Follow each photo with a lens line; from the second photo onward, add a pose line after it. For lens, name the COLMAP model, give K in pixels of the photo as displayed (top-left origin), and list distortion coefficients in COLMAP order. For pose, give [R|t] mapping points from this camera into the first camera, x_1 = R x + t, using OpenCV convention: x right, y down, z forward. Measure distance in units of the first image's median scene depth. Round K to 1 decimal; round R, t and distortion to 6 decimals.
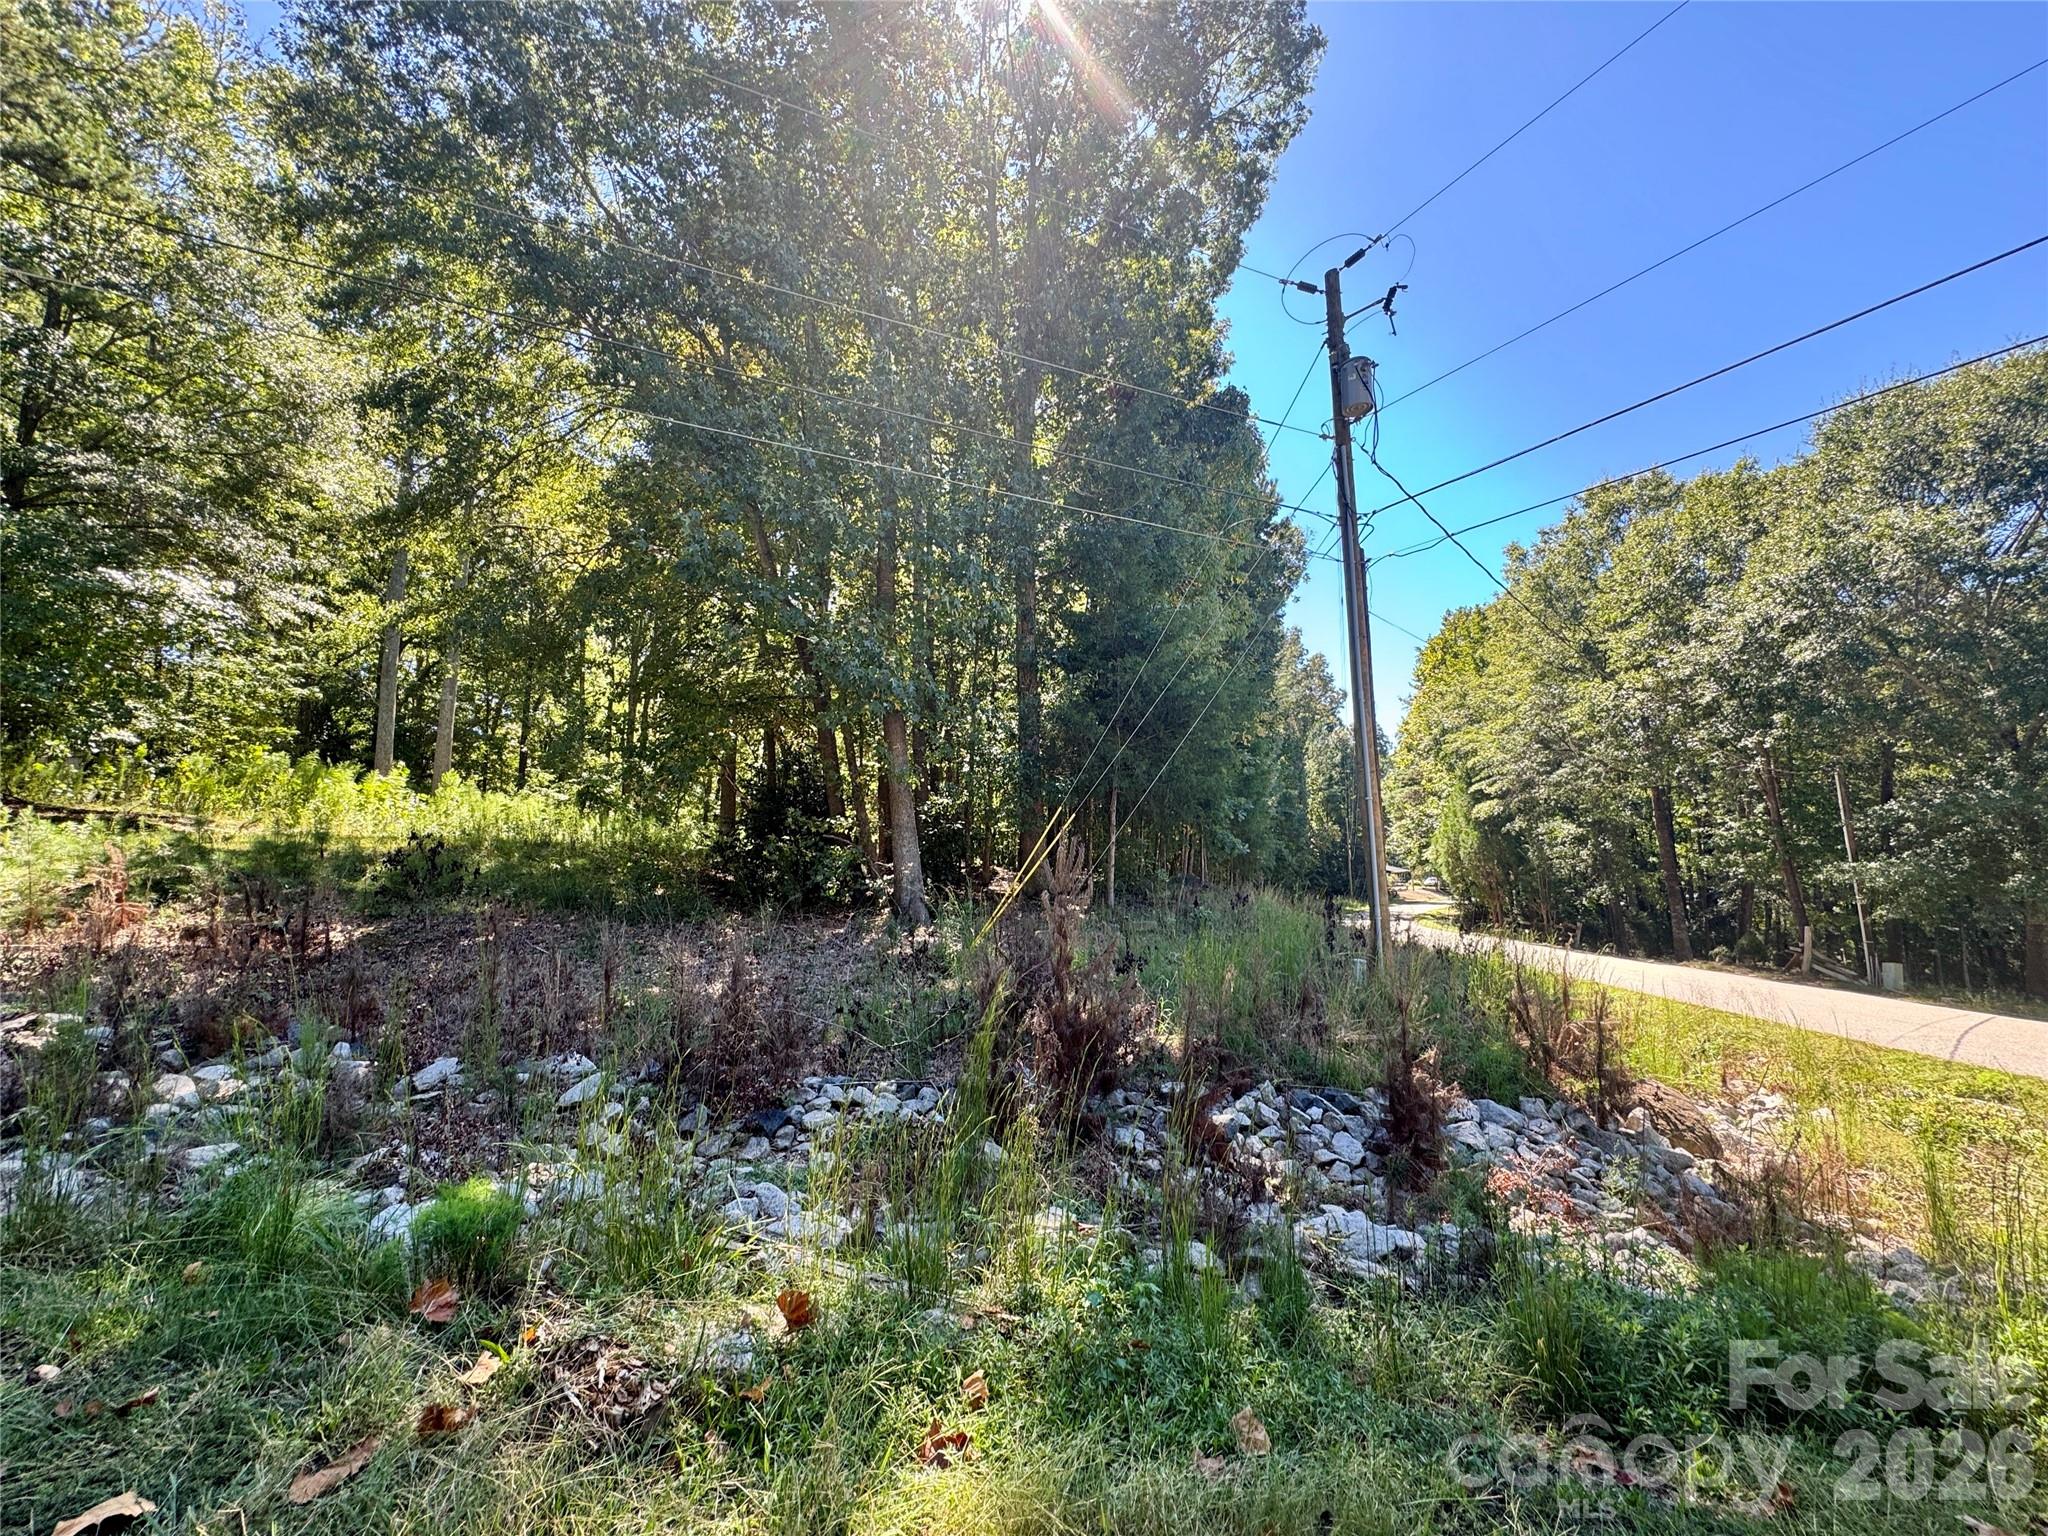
lens RADIAL K [[812.1, 0, 1022.0], [0, 812.1, 768.9], [0, 0, 1]] dist [-0.001056, 0.000746]
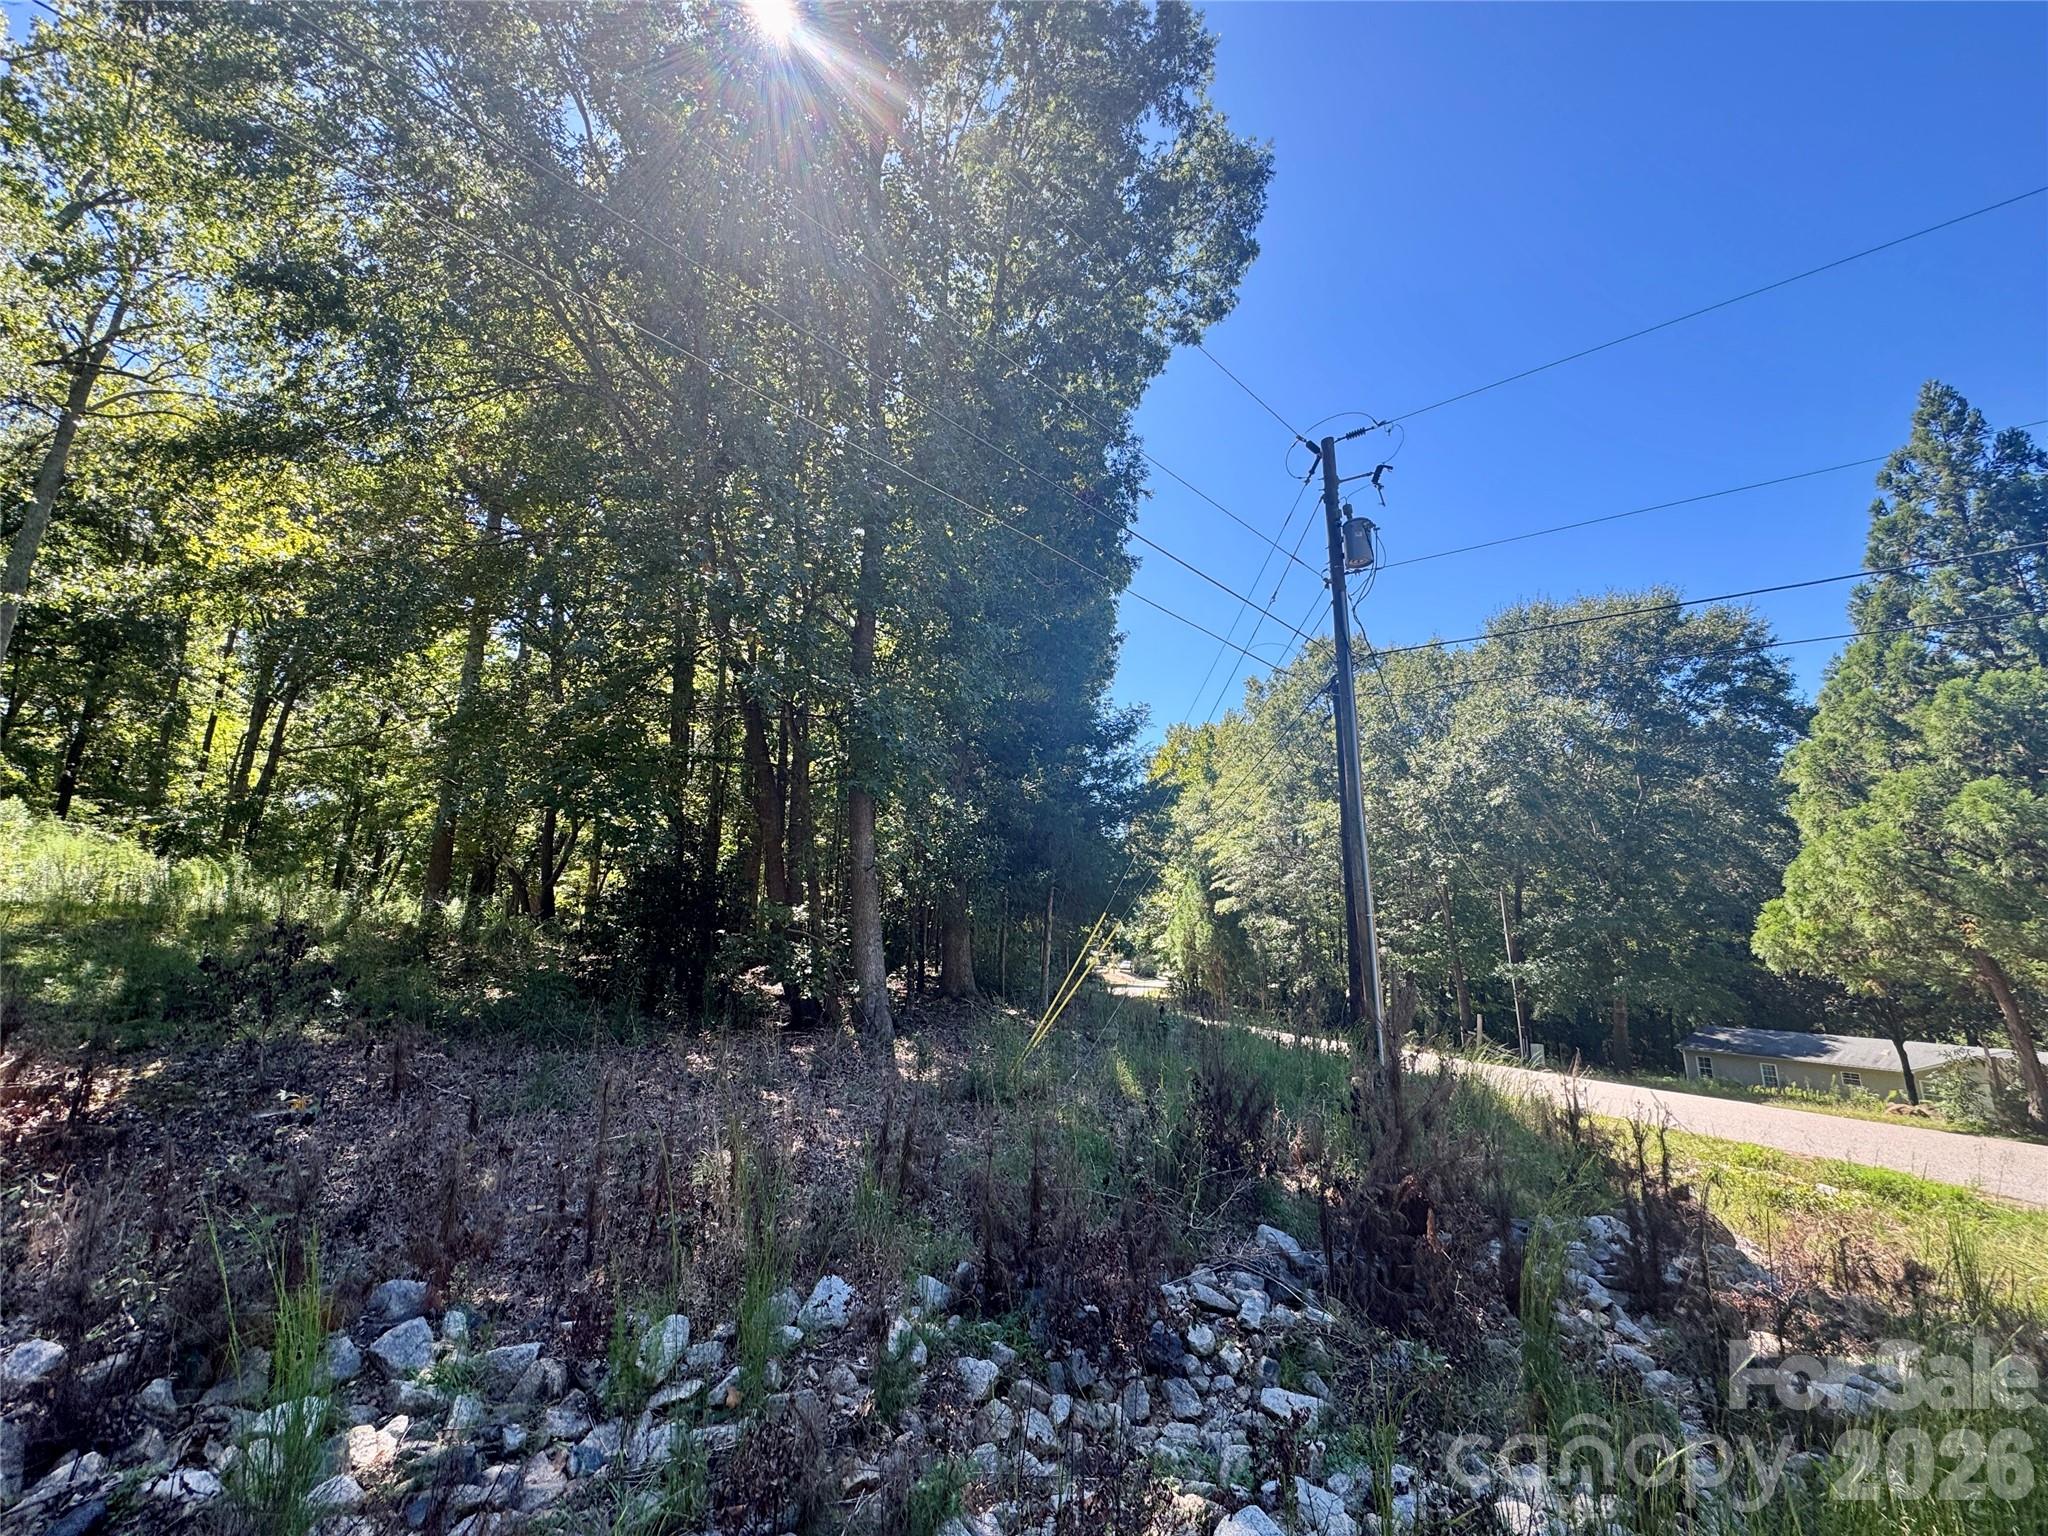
lens RADIAL K [[821.5, 0, 1026.3], [0, 821.5, 780.1], [0, 0, 1]] dist [-0.000050, 0.000048]
pose [[0.926406, 0.093754, 0.364667, -0.171965], [-0.064859, 0.993762, -0.090722, -0.002962], [-0.370898, 0.060394, 0.926708, 0.054852]]
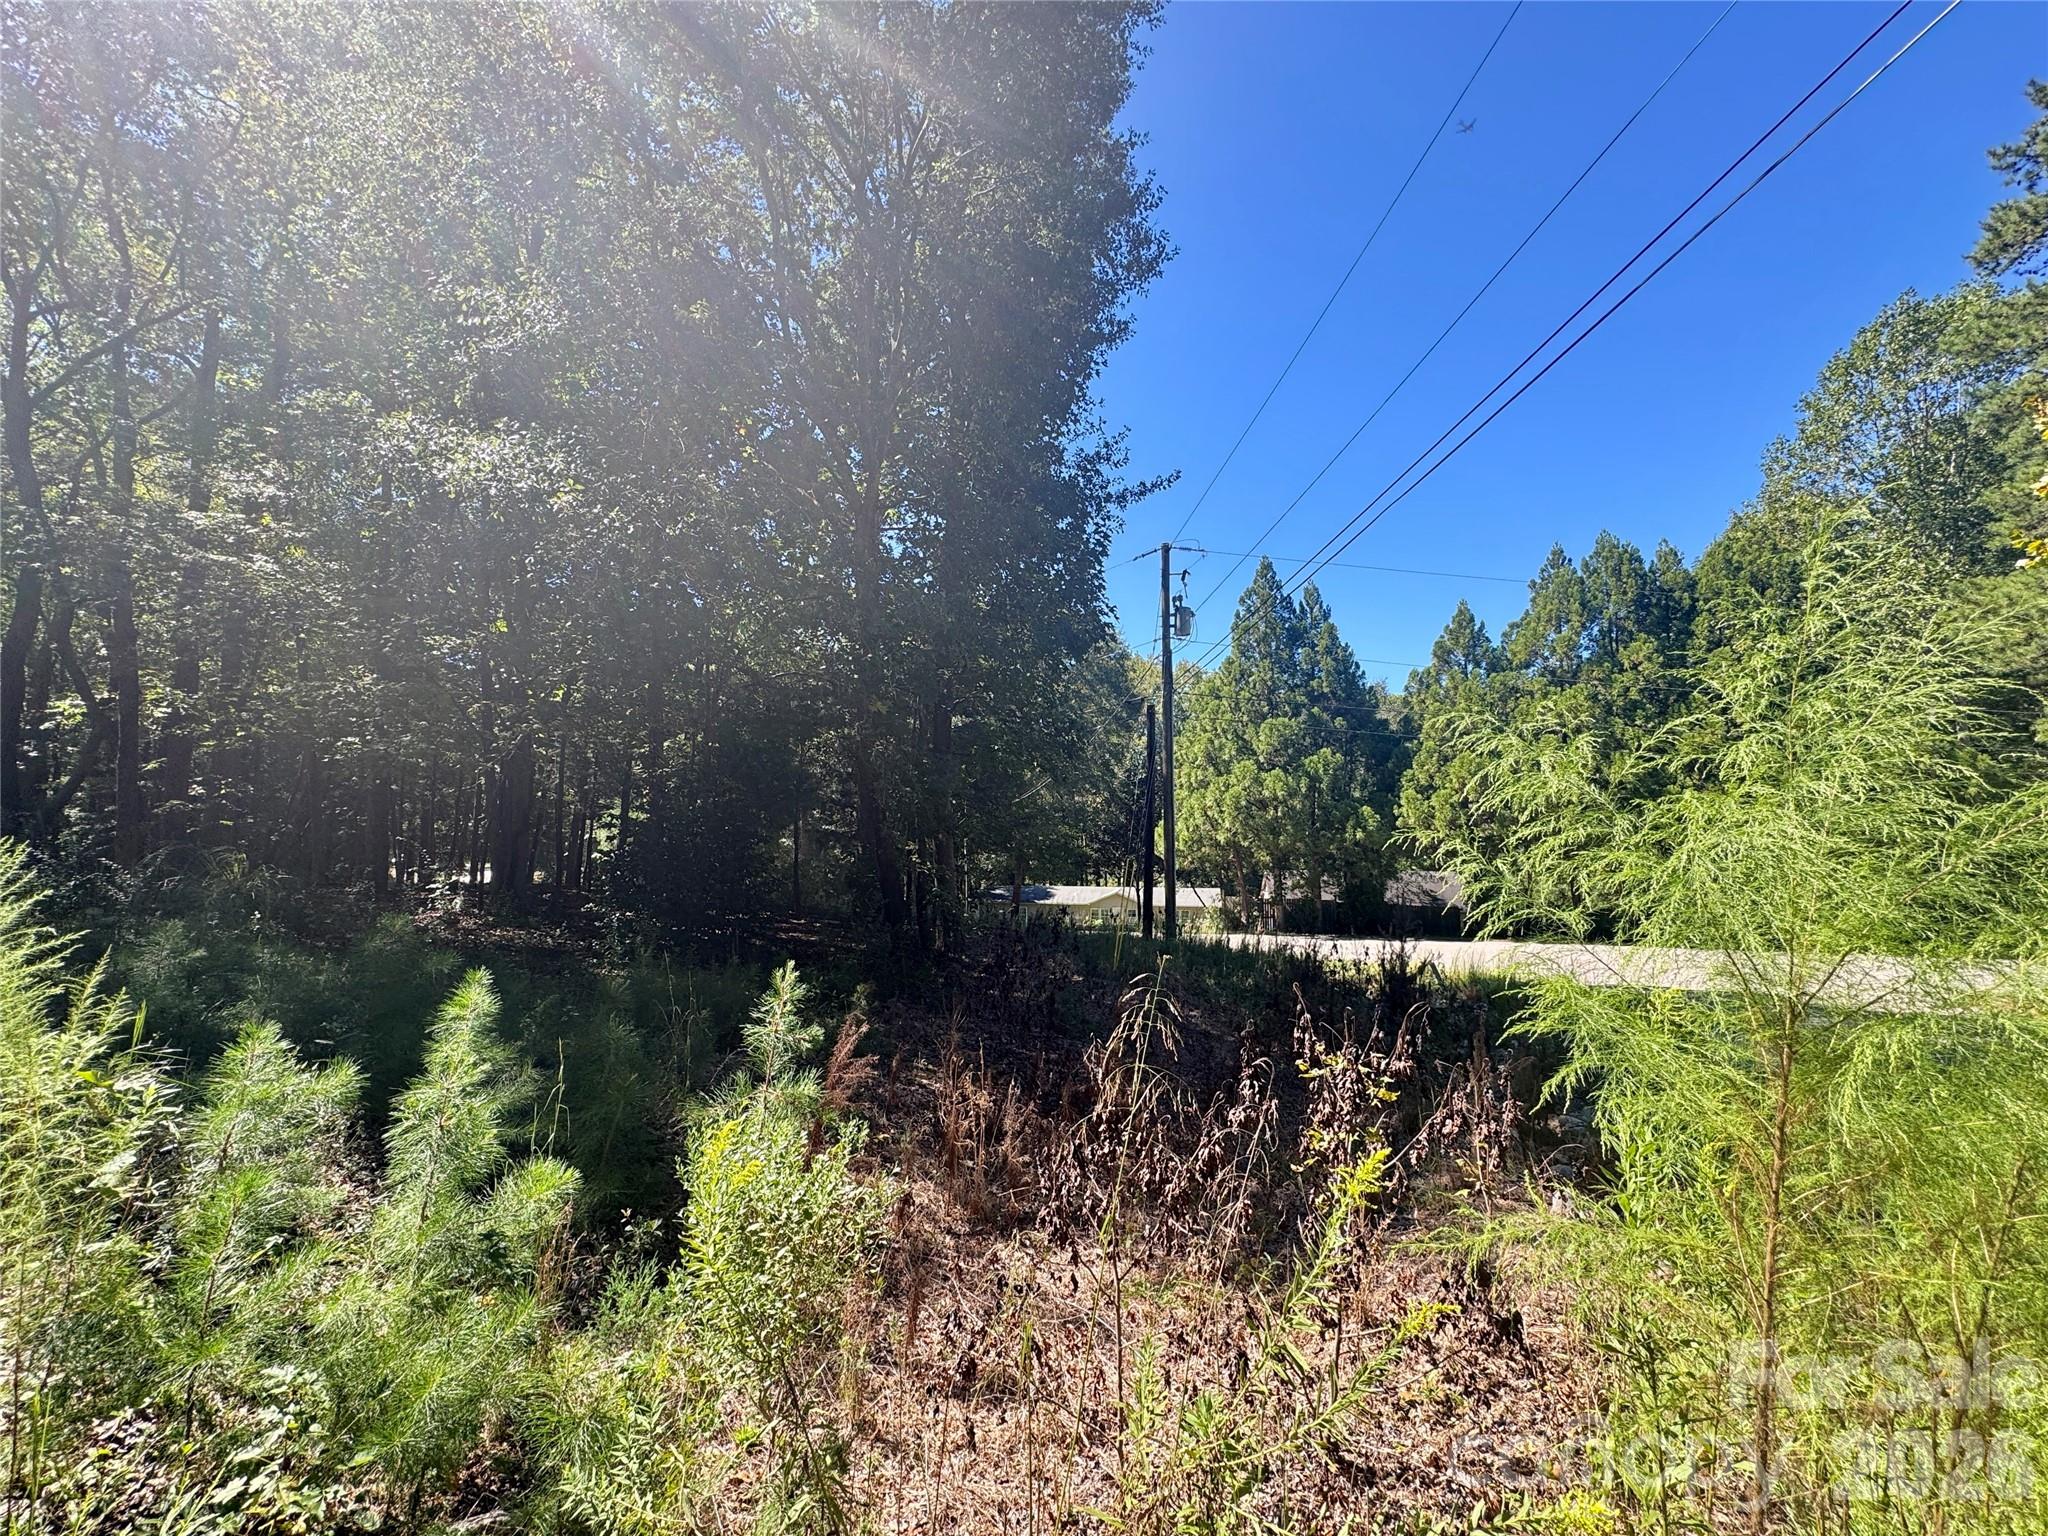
lens RADIAL K [[812.1, 0, 1022.0], [0, 812.1, 768.9], [0, 0, 1]] dist [-0.001056, 0.000746]
pose [[0.320035, 0.067795, 0.944977, -0.579972], [-0.106315, 0.993706, -0.035285, -0.021697], [-0.941422, -0.089173, 0.325228, 0.308754]]
